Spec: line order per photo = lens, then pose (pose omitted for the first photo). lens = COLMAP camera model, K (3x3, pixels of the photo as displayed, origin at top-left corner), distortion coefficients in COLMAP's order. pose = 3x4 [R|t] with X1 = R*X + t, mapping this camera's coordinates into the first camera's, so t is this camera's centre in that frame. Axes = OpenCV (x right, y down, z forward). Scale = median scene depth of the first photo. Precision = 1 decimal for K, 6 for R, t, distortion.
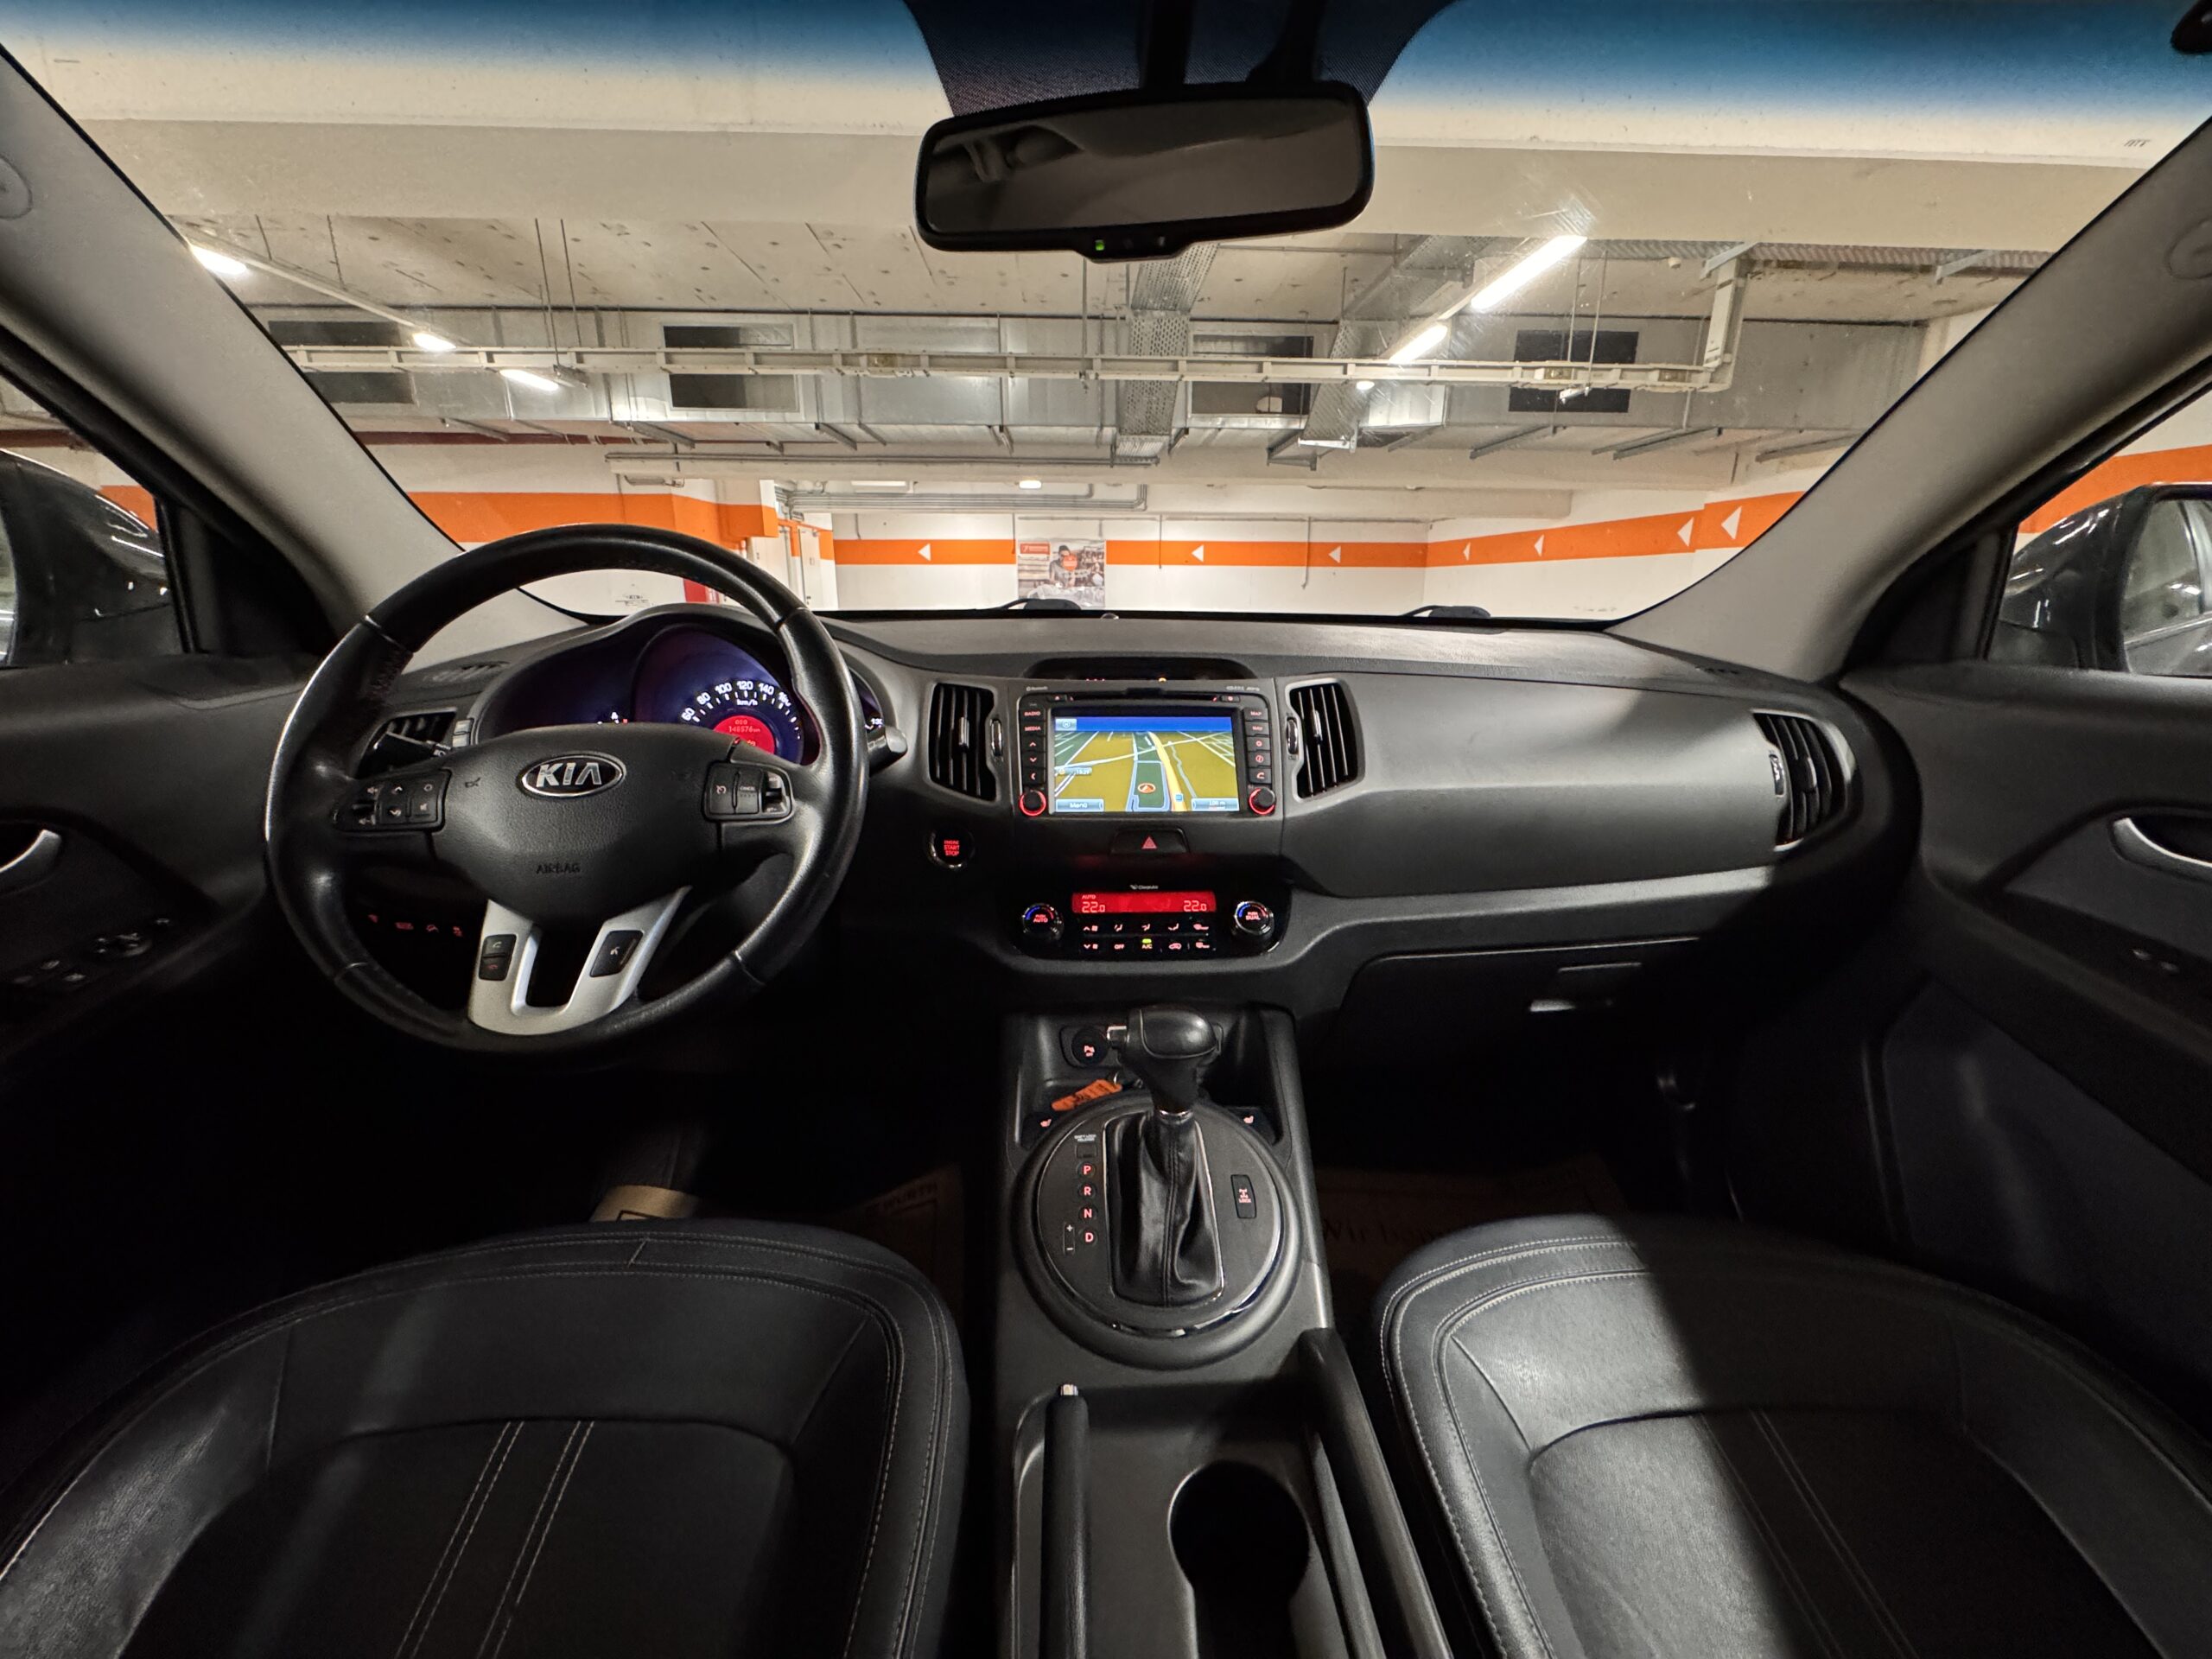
lens RADIAL K [[885.5, 0, 1106.0], [0, 885.5, 829.5], [0, 0, 1]] dist [0.001600, -0.000023]
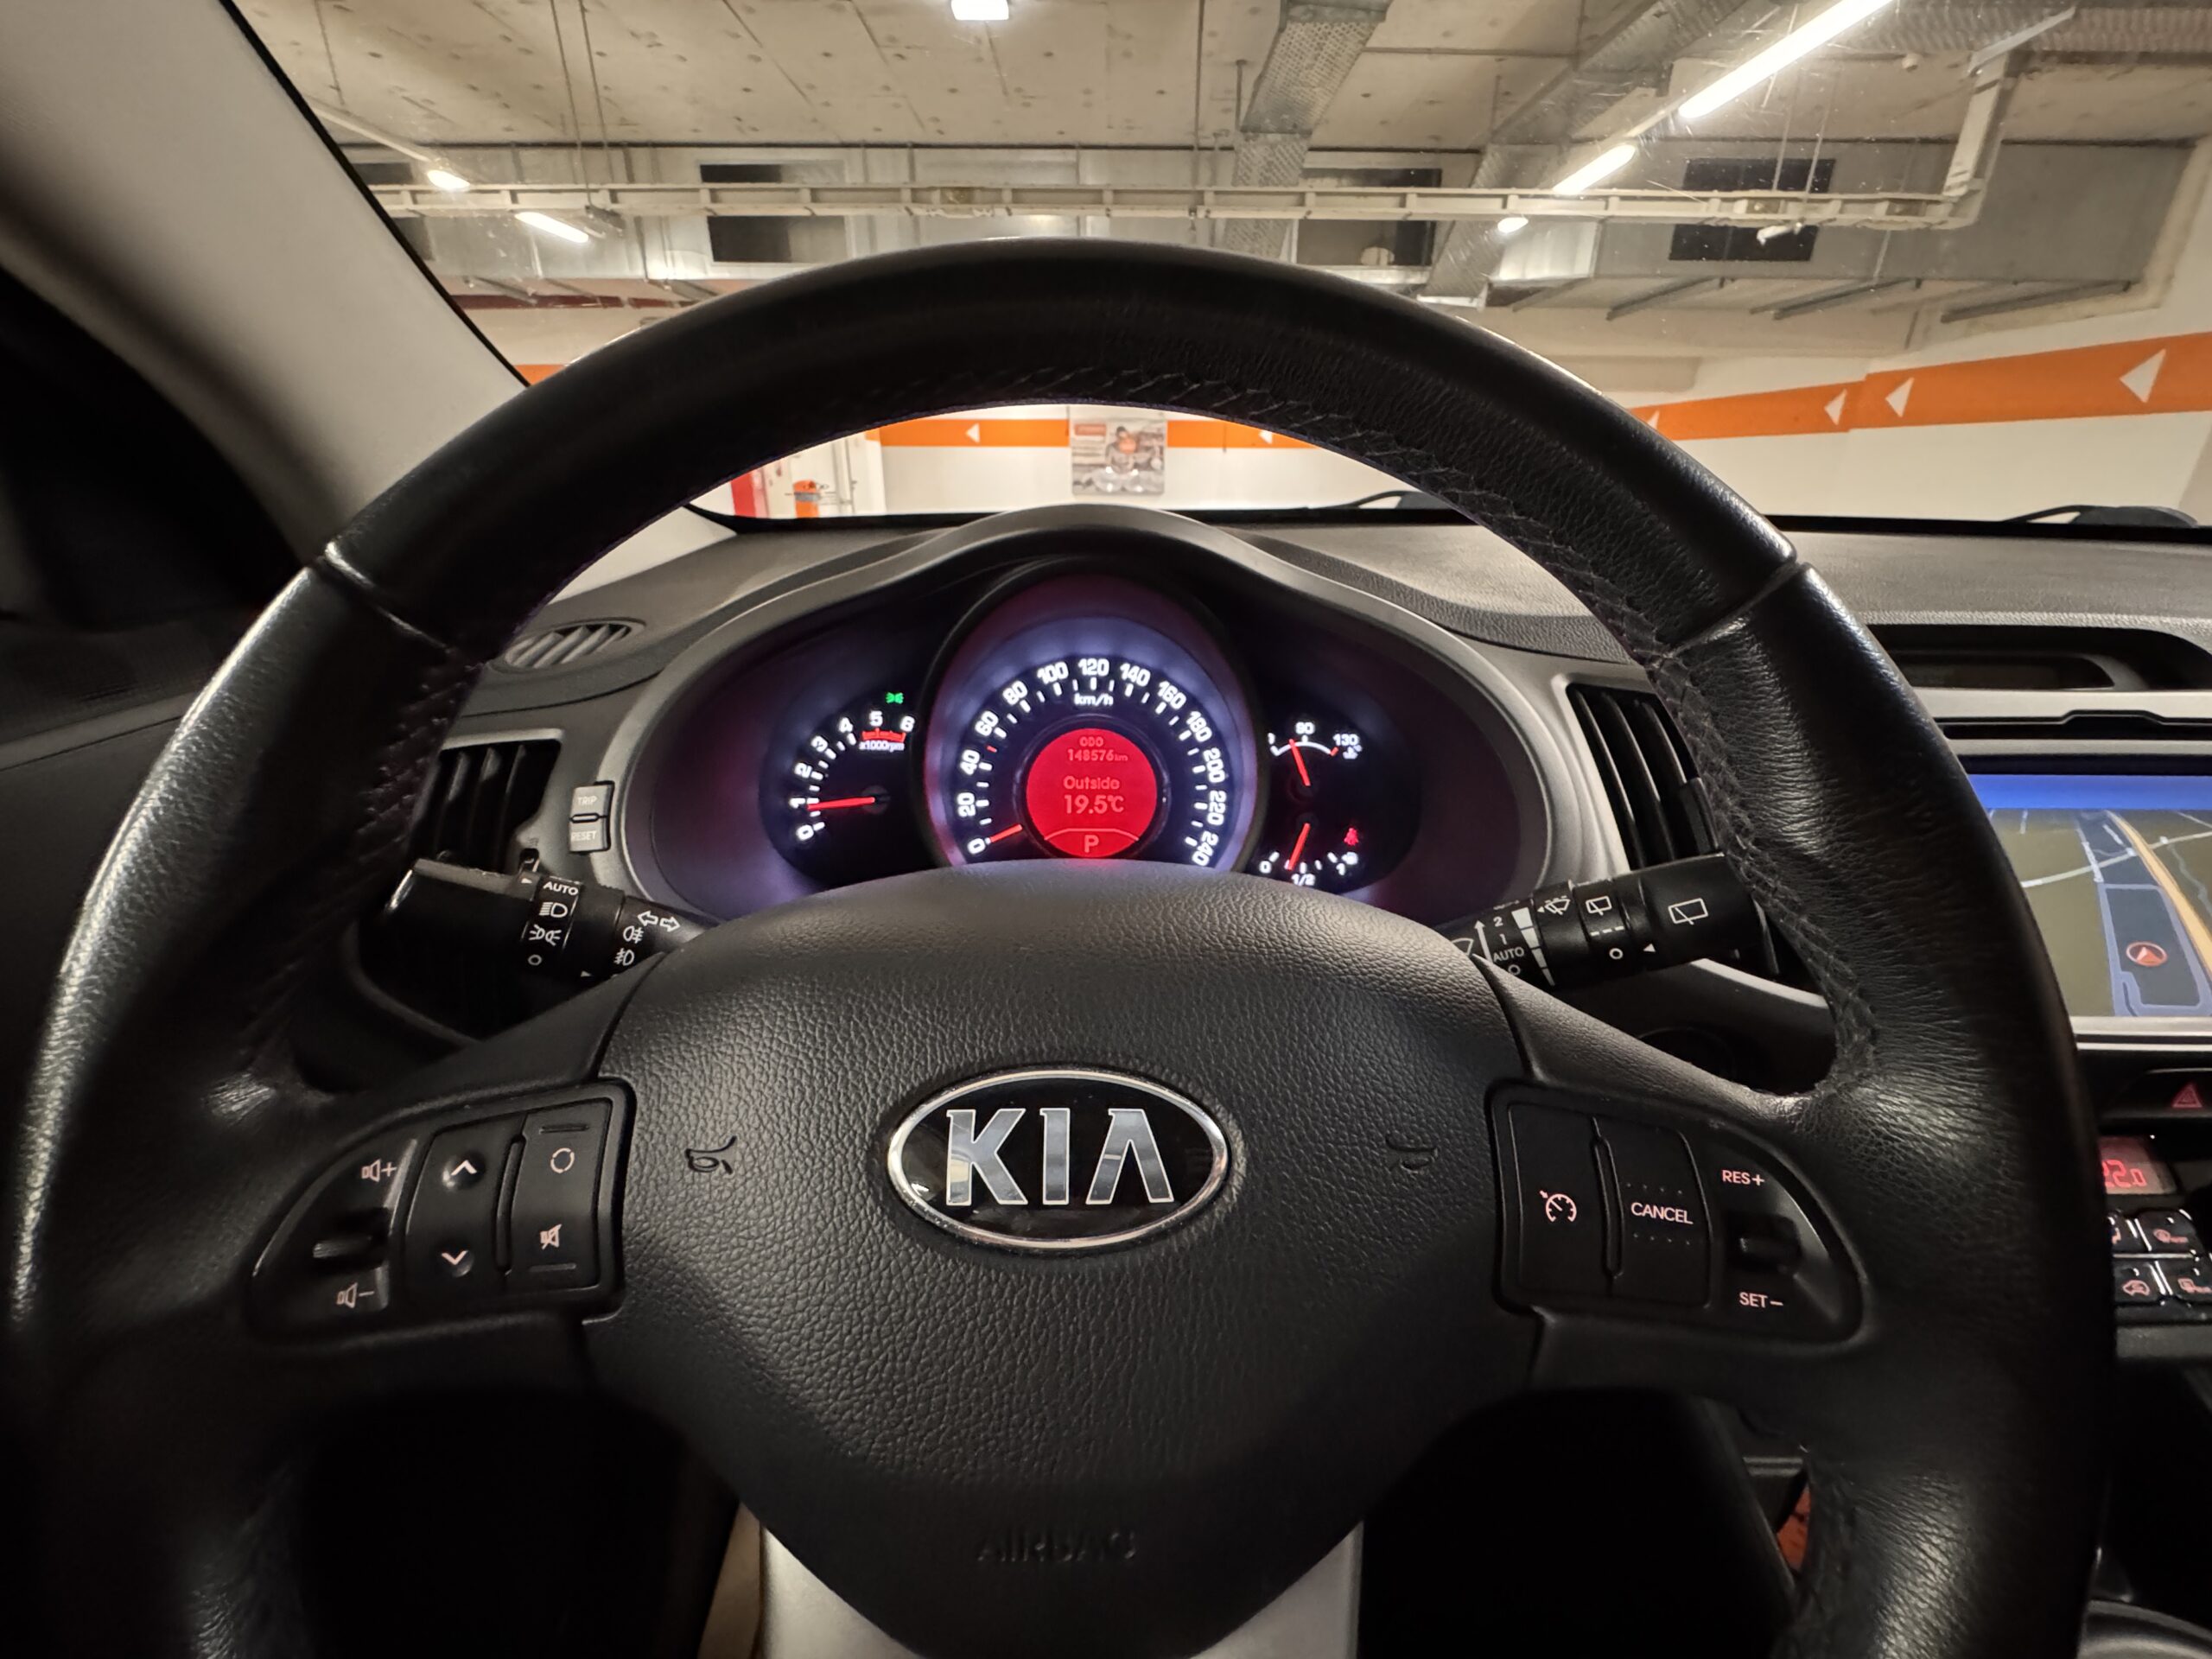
lens RADIAL K [[886.7, 0, 1106.0], [0, 886.7, 829.5], [0, 0, 1]] dist [0.010568, -0.005852]
pose [[0.999010, 0.018575, -0.040420, -0.056014], [-0.013816, 0.993273, 0.114969, -0.019054], [0.042283, -0.114297, 0.992546, 0.071043]]
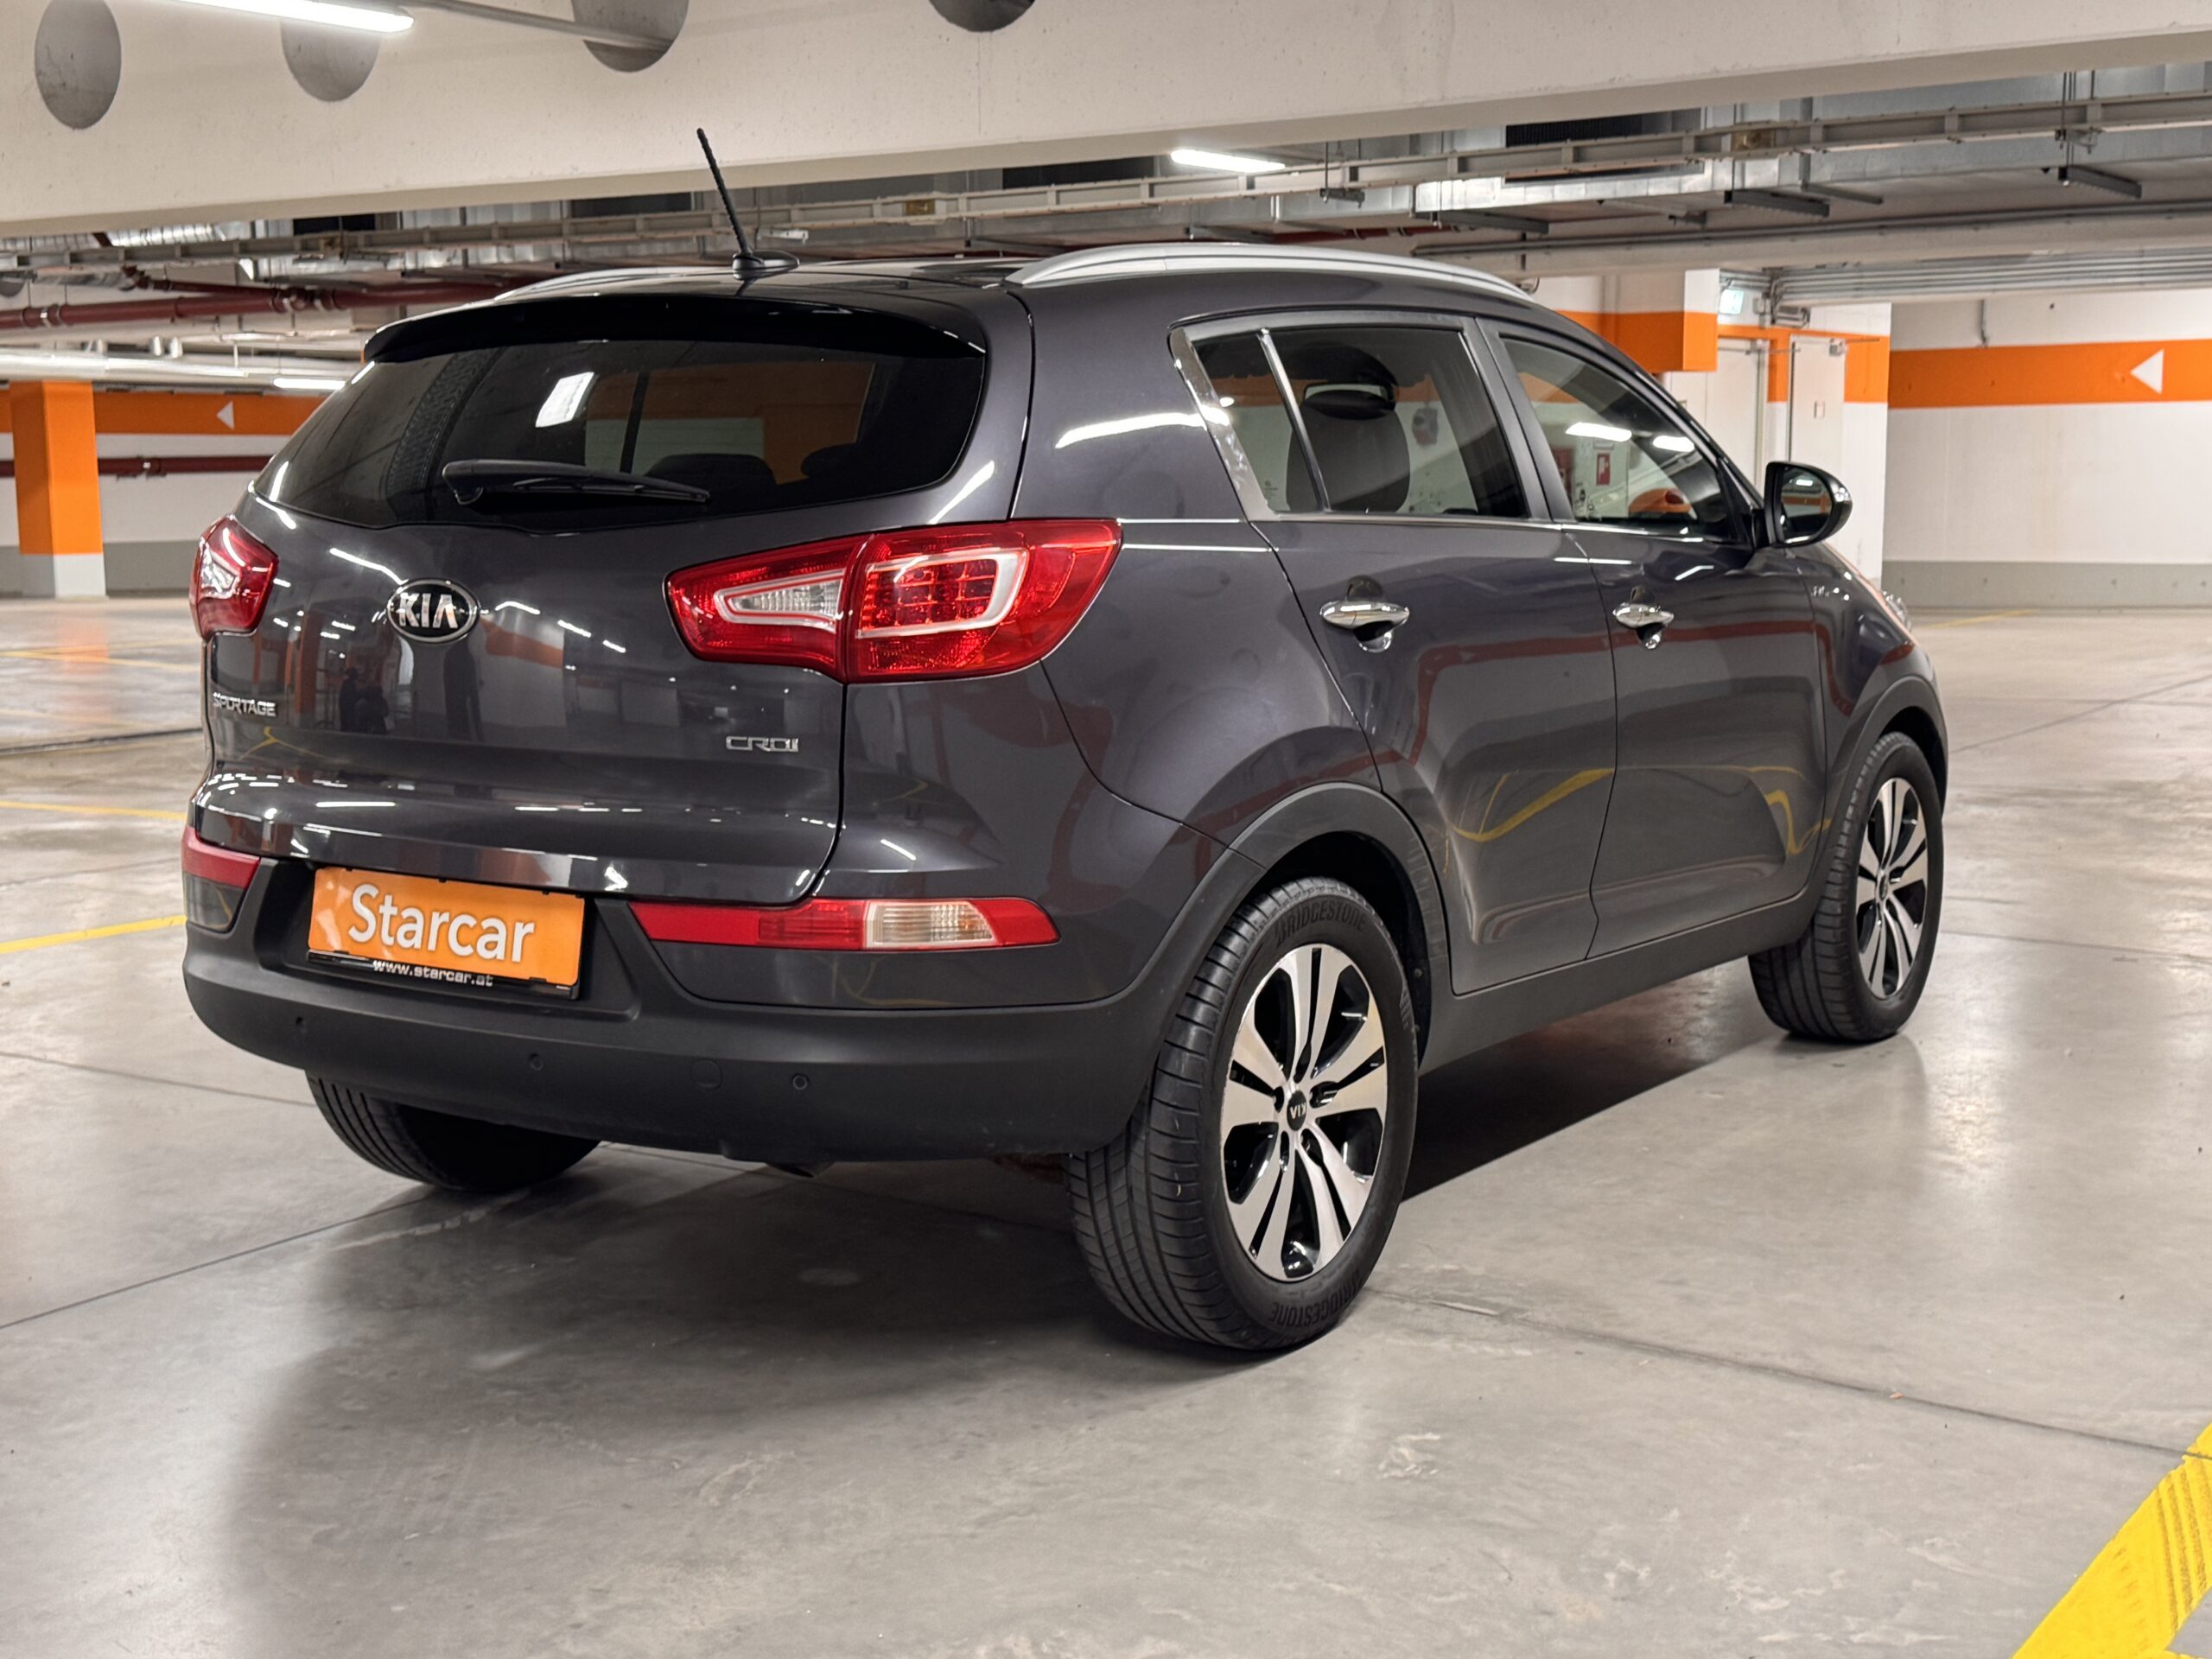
lens RADIAL K [[2773.6, 0, 1059.5], [0, 2773.6, 837.8], [0, 0, 1]] dist [0.197347, -0.483444]
pose [[0.797953, 0.069980, -0.598644, 0.545880], [-0.147448, 0.985722, -0.081310, 0.196555], [0.584406, 0.153150, 0.796878, -0.773945]]
